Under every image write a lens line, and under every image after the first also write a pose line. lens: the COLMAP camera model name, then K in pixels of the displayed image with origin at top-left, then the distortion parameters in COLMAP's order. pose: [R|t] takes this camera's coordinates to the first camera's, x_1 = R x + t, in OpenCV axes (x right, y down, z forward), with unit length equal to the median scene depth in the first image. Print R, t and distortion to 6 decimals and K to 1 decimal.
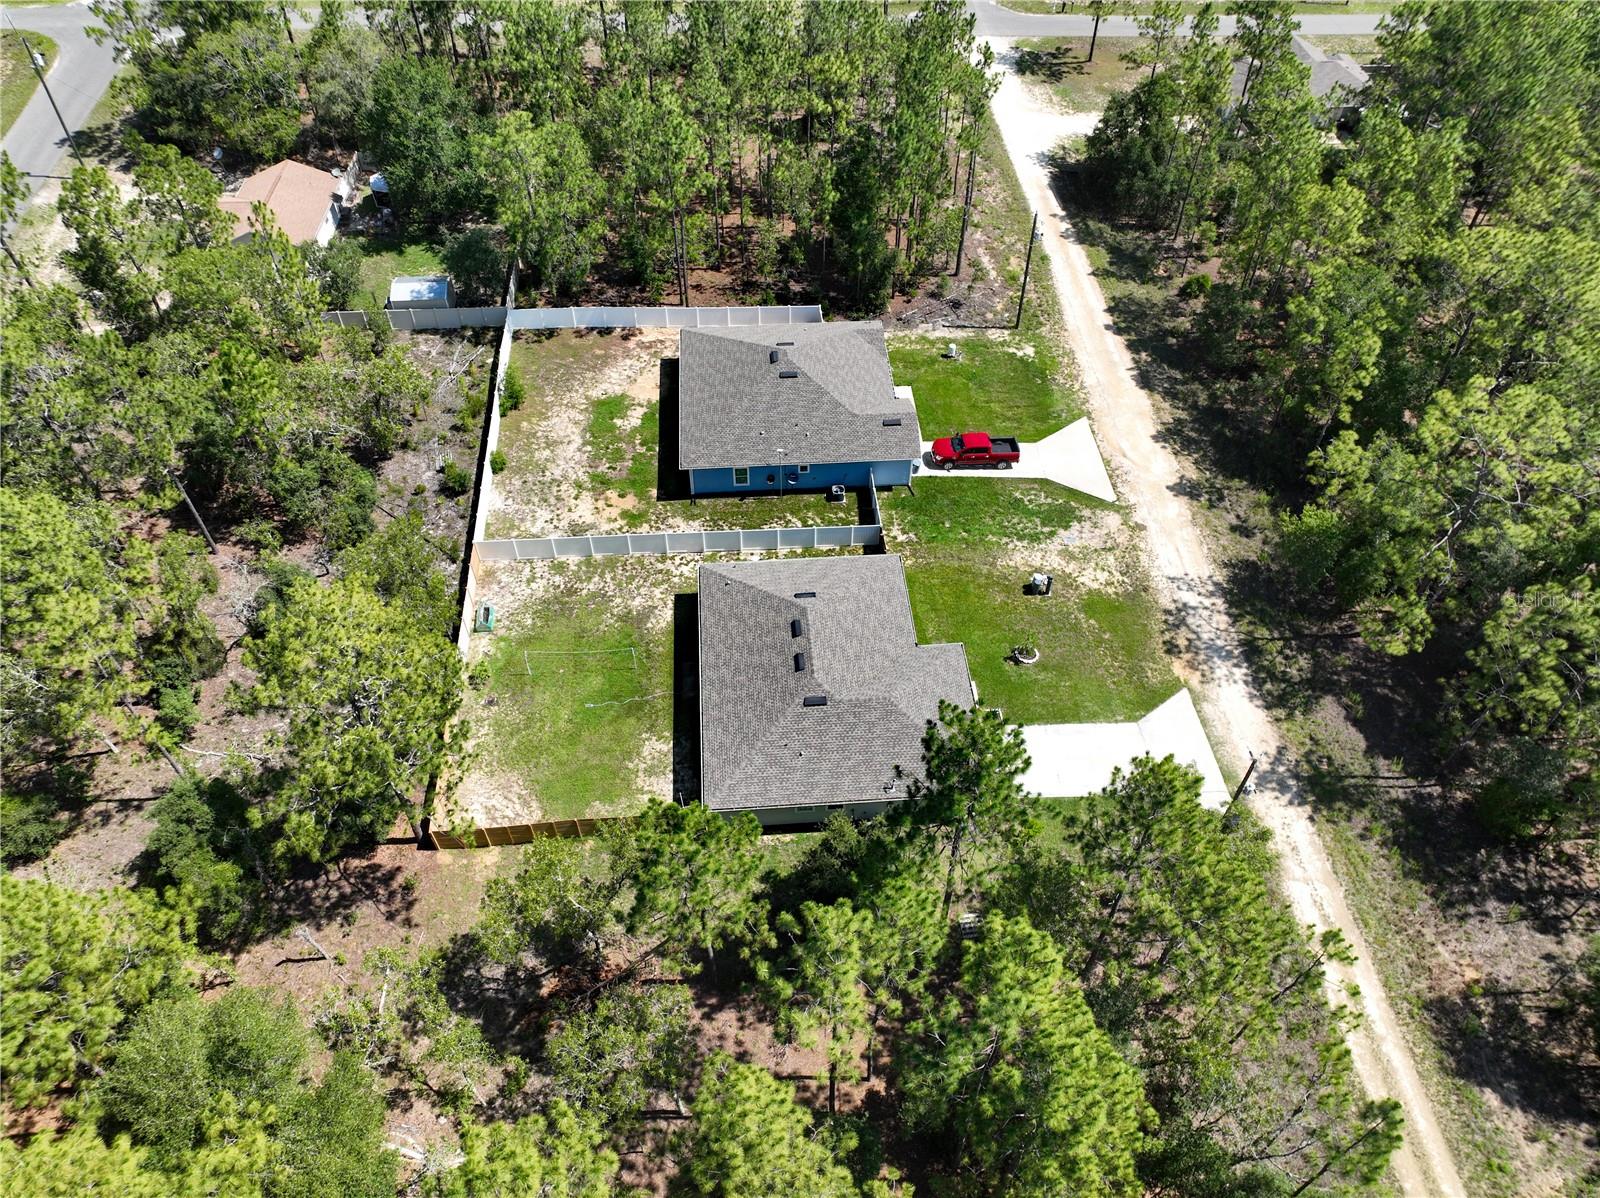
lens RADIAL K [[1129.9, 0, 791.3], [0, 1129.9, 608.4], [0, 0, 1]] dist [-0.004418, 0.021602]
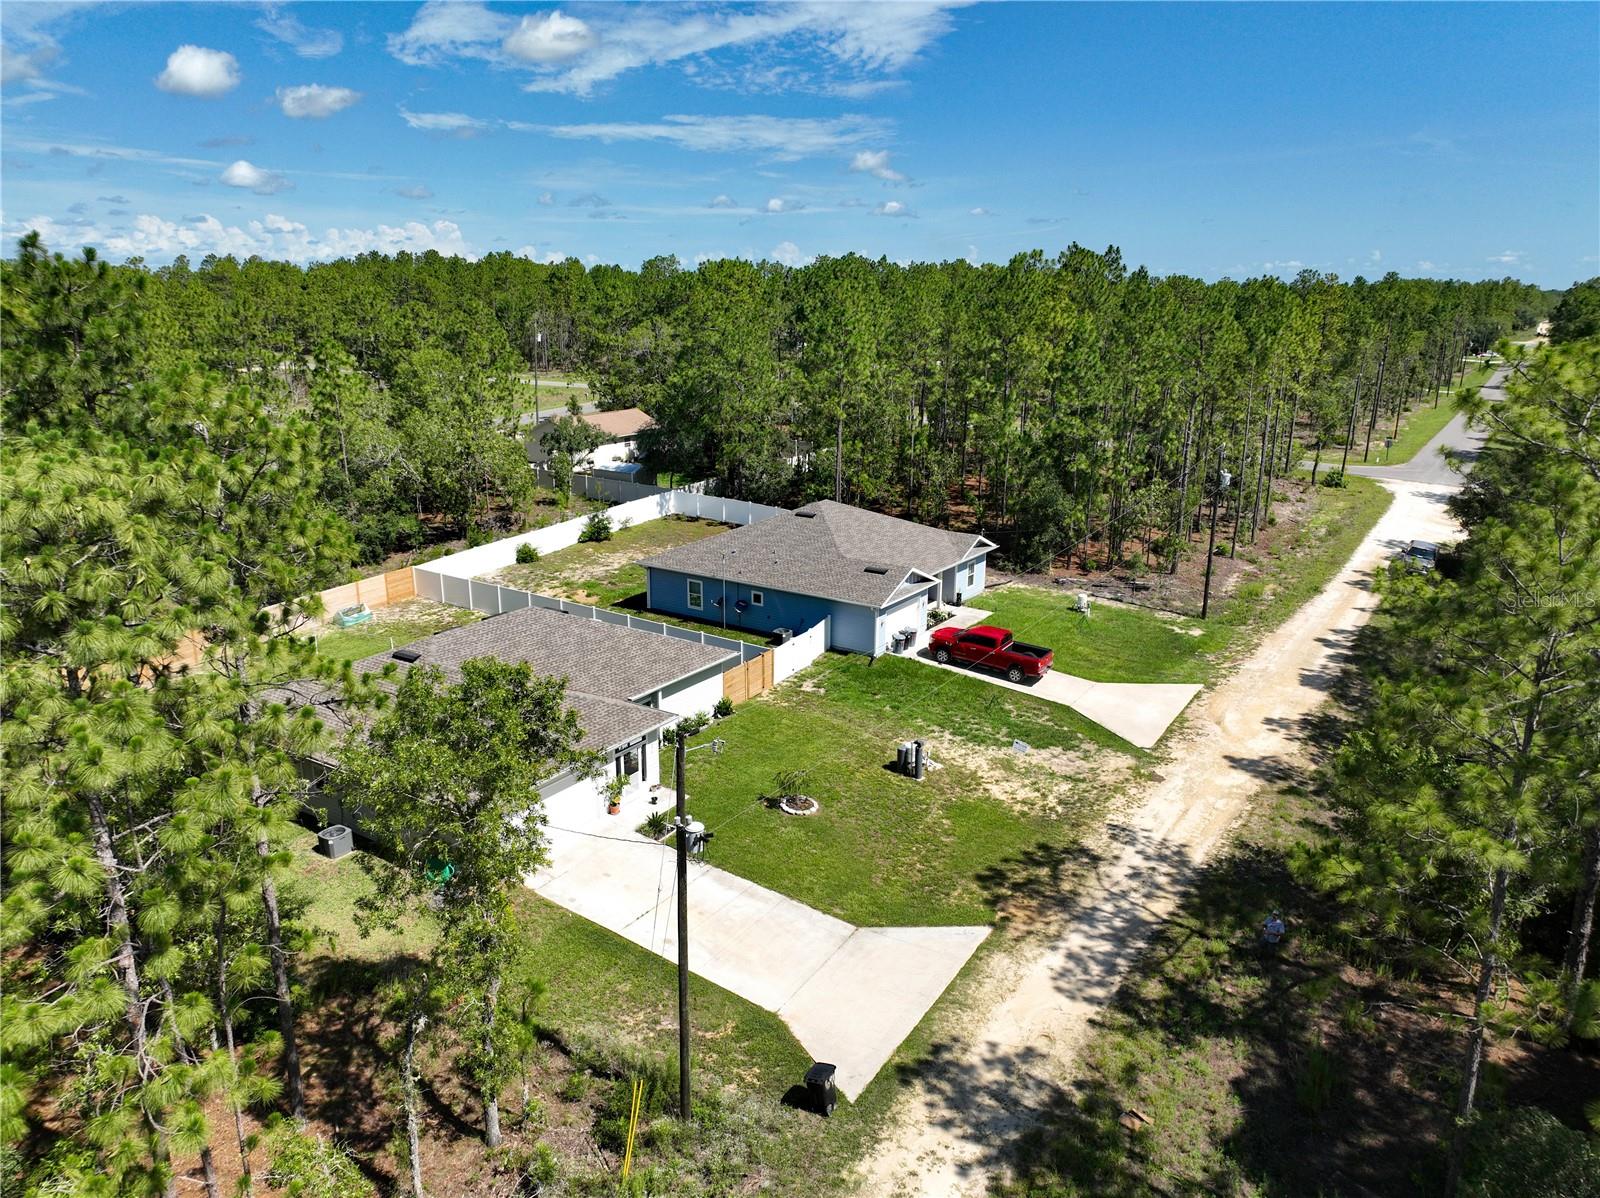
lens RADIAL K [[1129.9, 0, 802.3], [0, 1129.9, 596.9], [0, 0, 1]] dist [-0.004418, 0.021602]
pose [[0.797294, 0.170914, -0.578887, 0.486492], [-0.458176, 0.795723, -0.396106, 0.171349], [0.392933, 0.581045, 0.712735, 0.444728]]
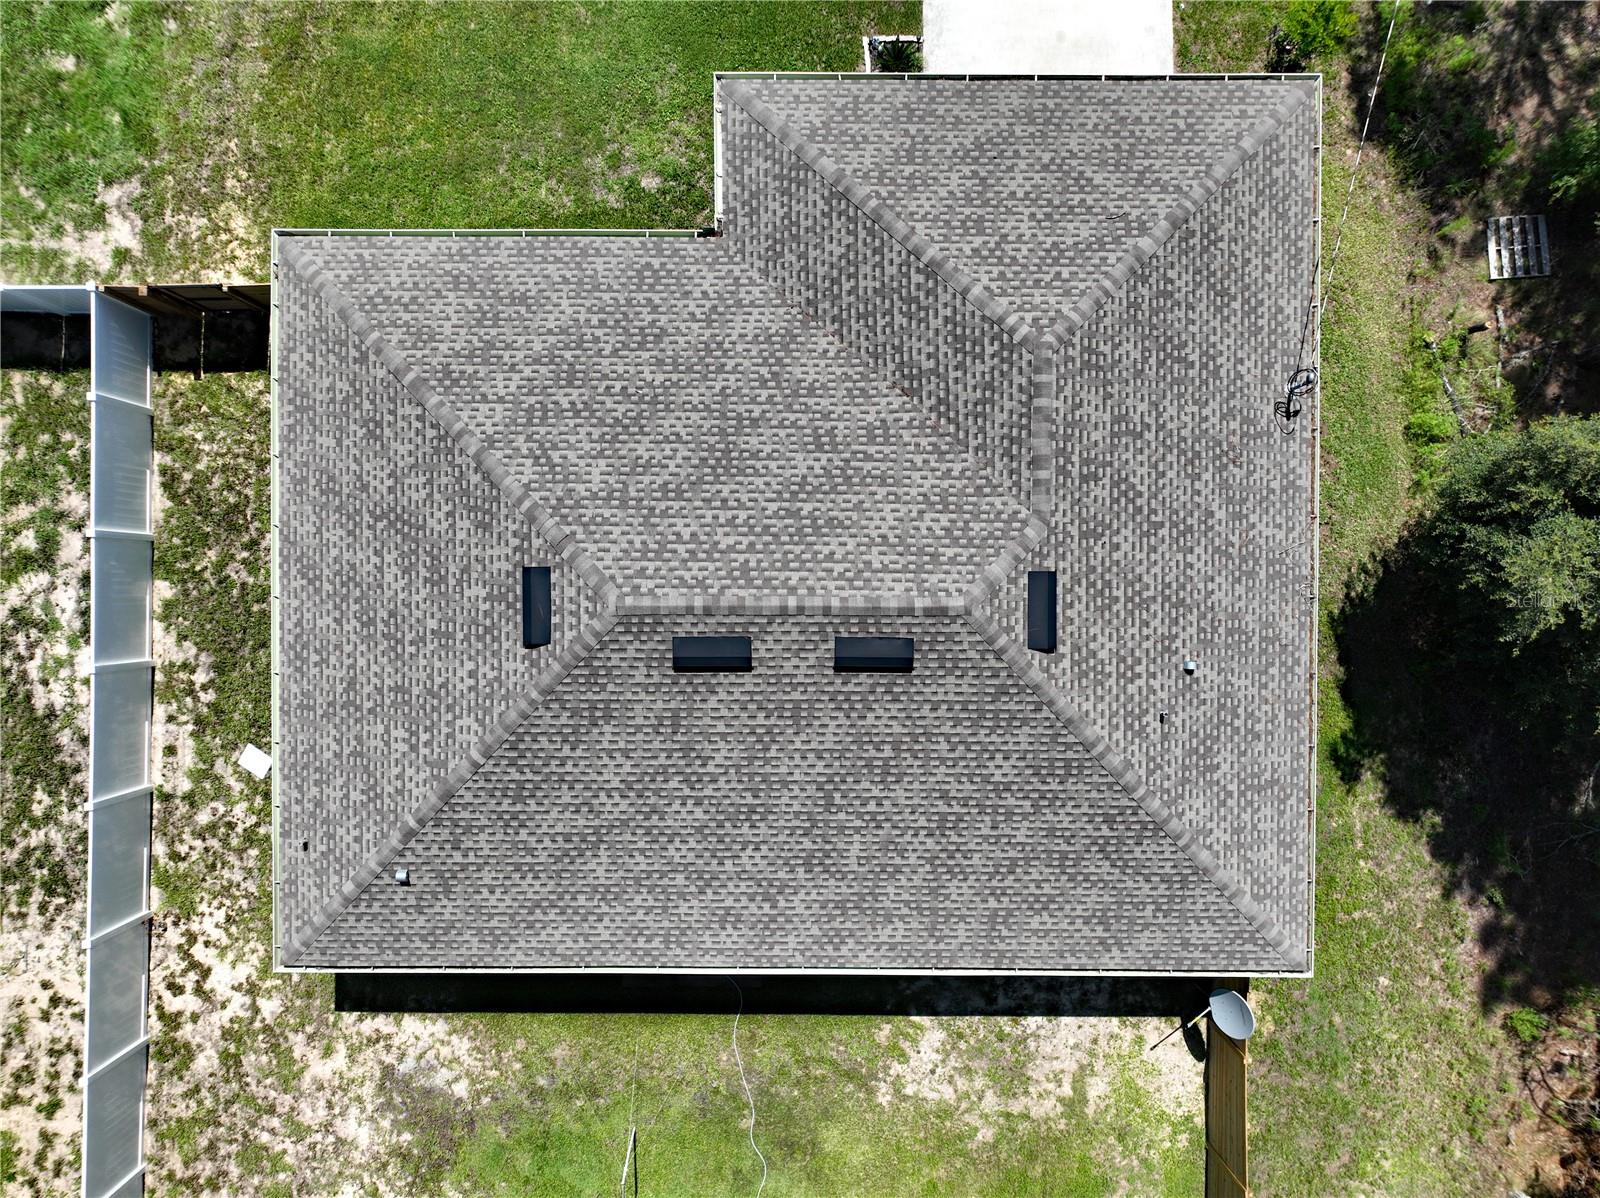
lens RADIAL K [[1129.9, 0, 800.9], [0, 1129.9, 612.0], [0, 0, 1]] dist [-0.004418, 0.021602]
pose [[0.070864, -0.997468, -0.006017, 0.014301], [0.744015, 0.048838, 0.666376, -0.119058], [-0.664395, -0.051699, 0.745592, 0.645973]]
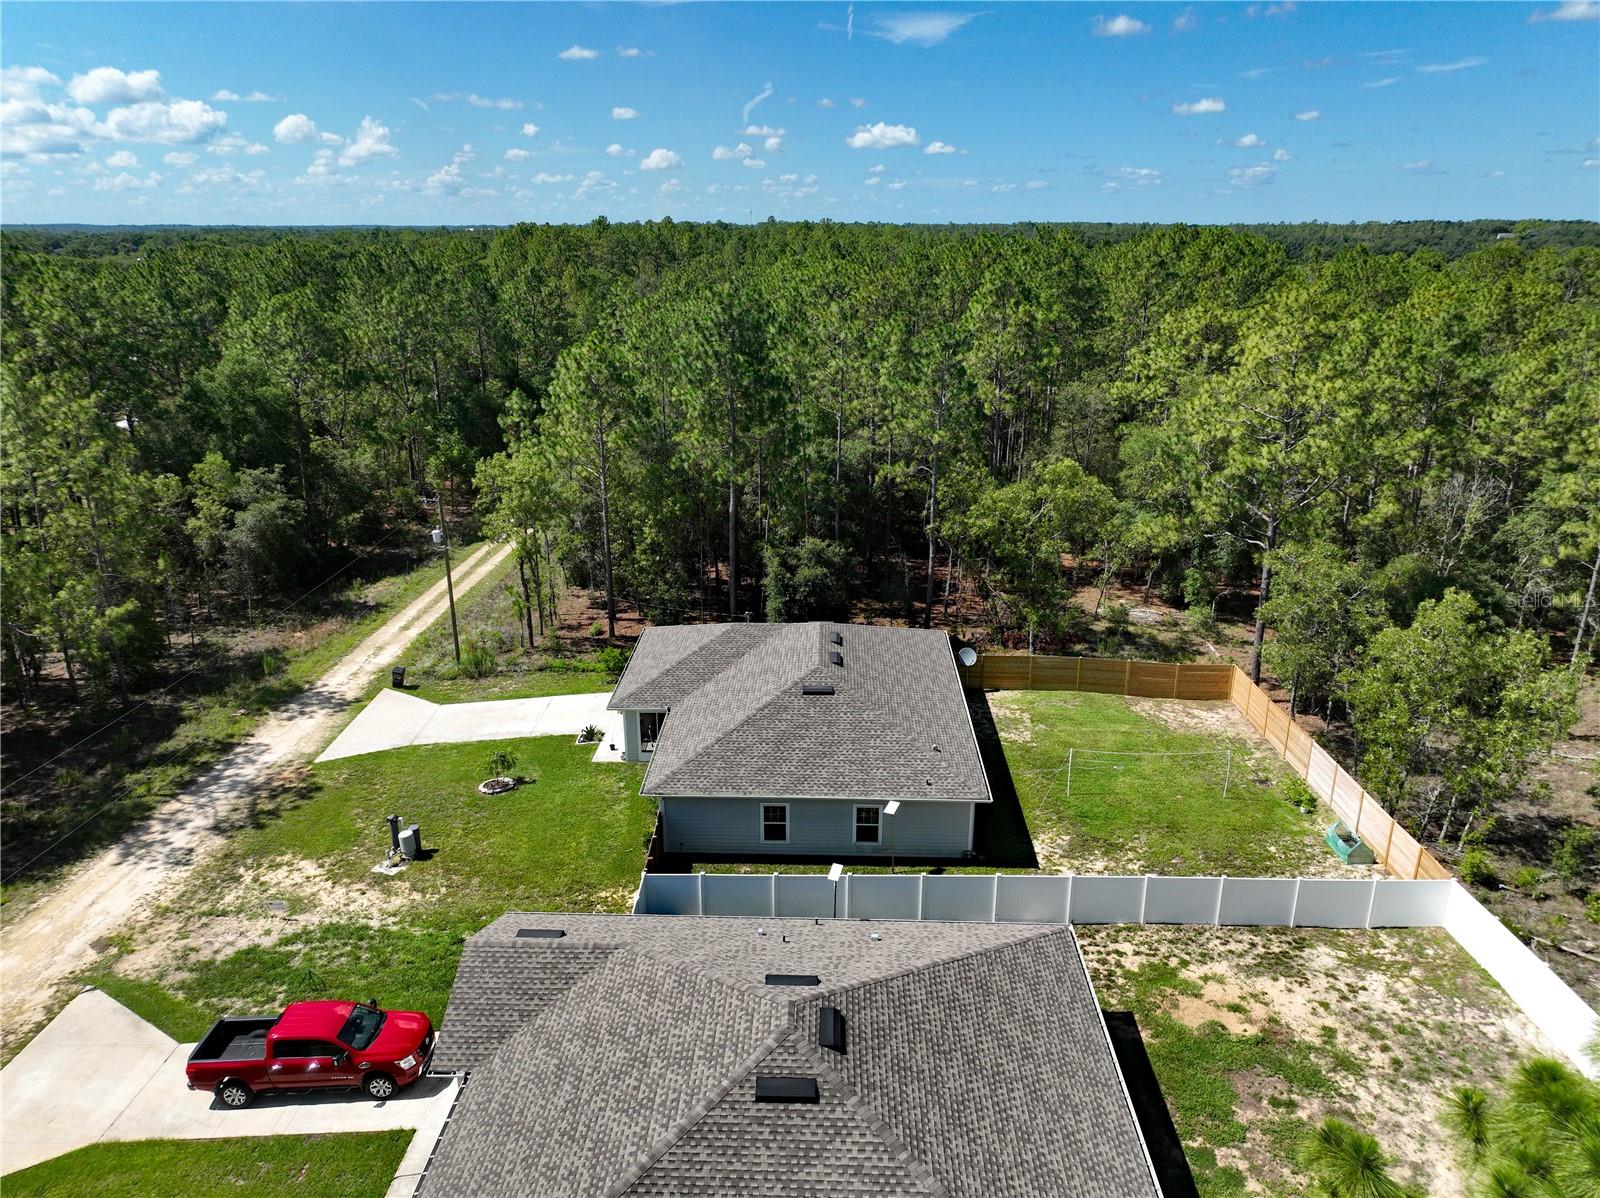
lens RADIAL K [[1129.9, 0, 796.7], [0, 1129.9, 604.7], [0, 0, 1]] dist [-0.004418, 0.021602]
pose [[-0.994944, -0.026544, 0.096857, -0.032912], [0.078767, 0.392062, 0.916561, -0.552626], [-0.062303, 0.919556, -0.387989, 1.029445]]
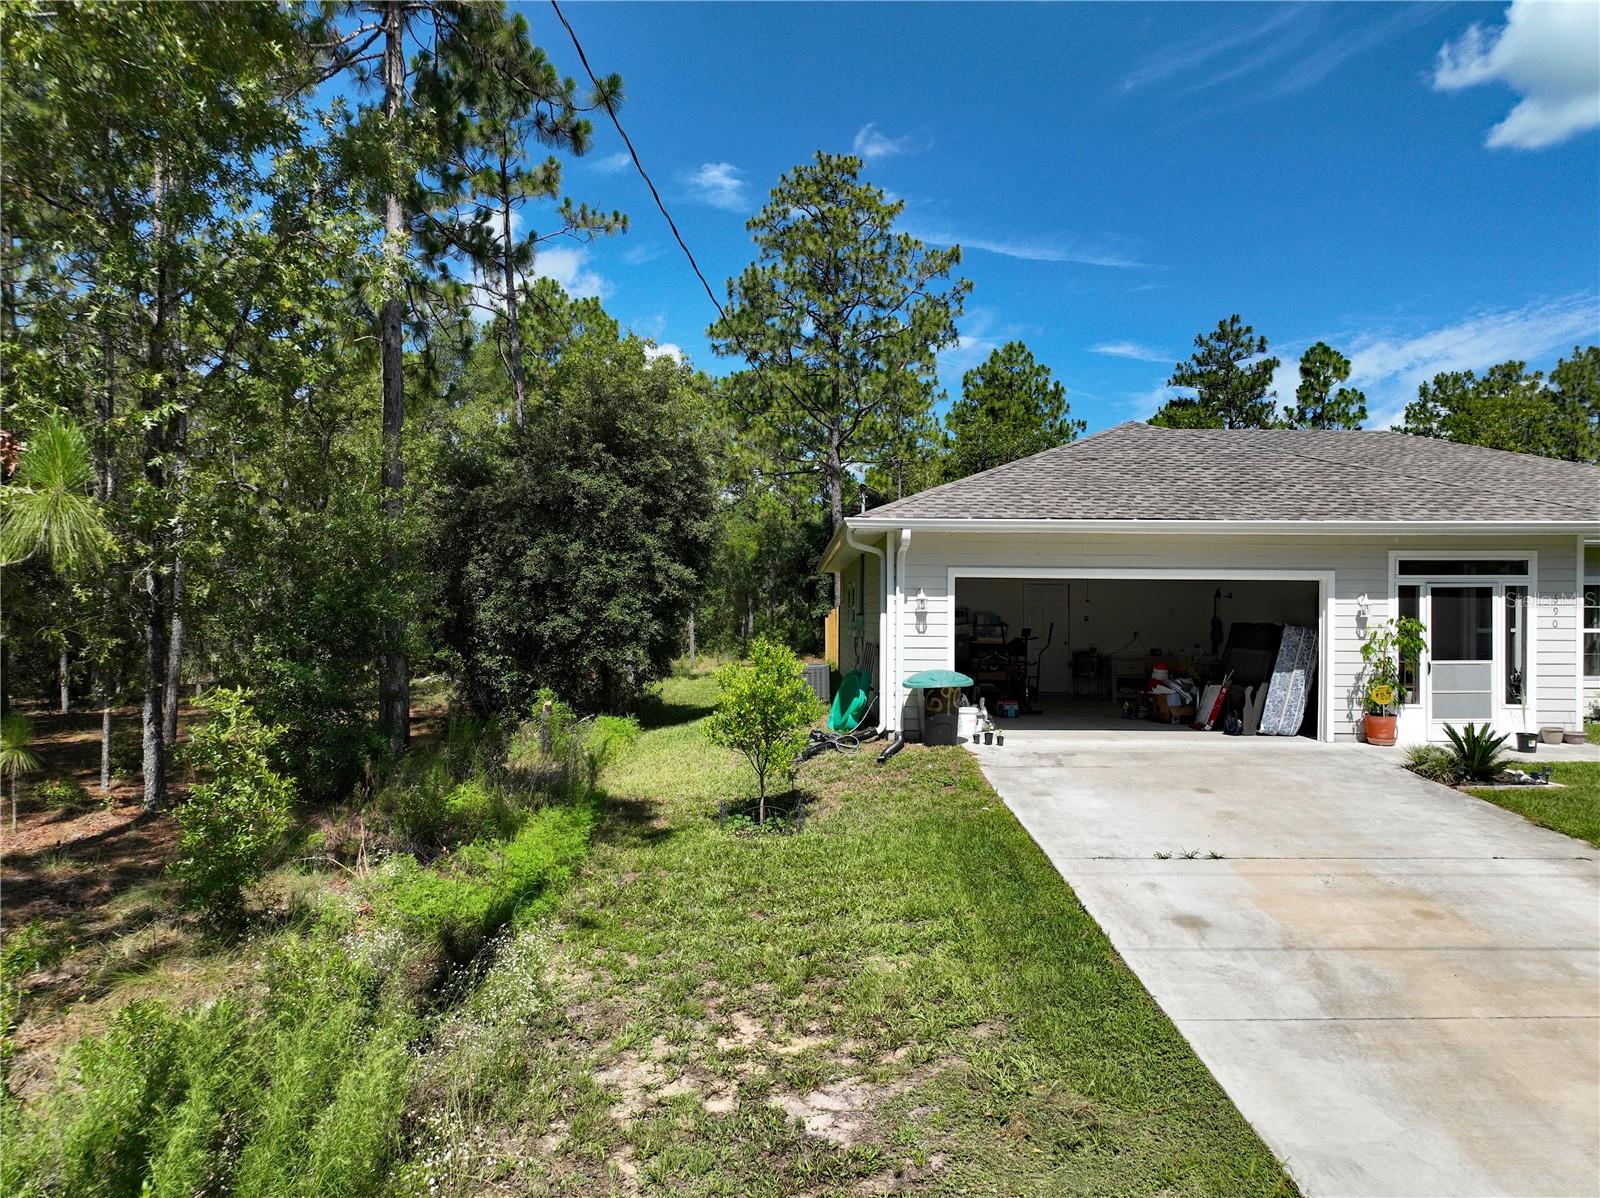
lens RADIAL K [[1129.9, 0, 797.9], [0, 1129.9, 604.2], [0, 0, 1]] dist [-0.004418, 0.021602]
pose [[-0.066838, -0.000736, -0.997764, 0.320022], [-0.748631, 0.661124, 0.049661, 0.130388], [0.659609, 0.750276, -0.044739, 0.774868]]
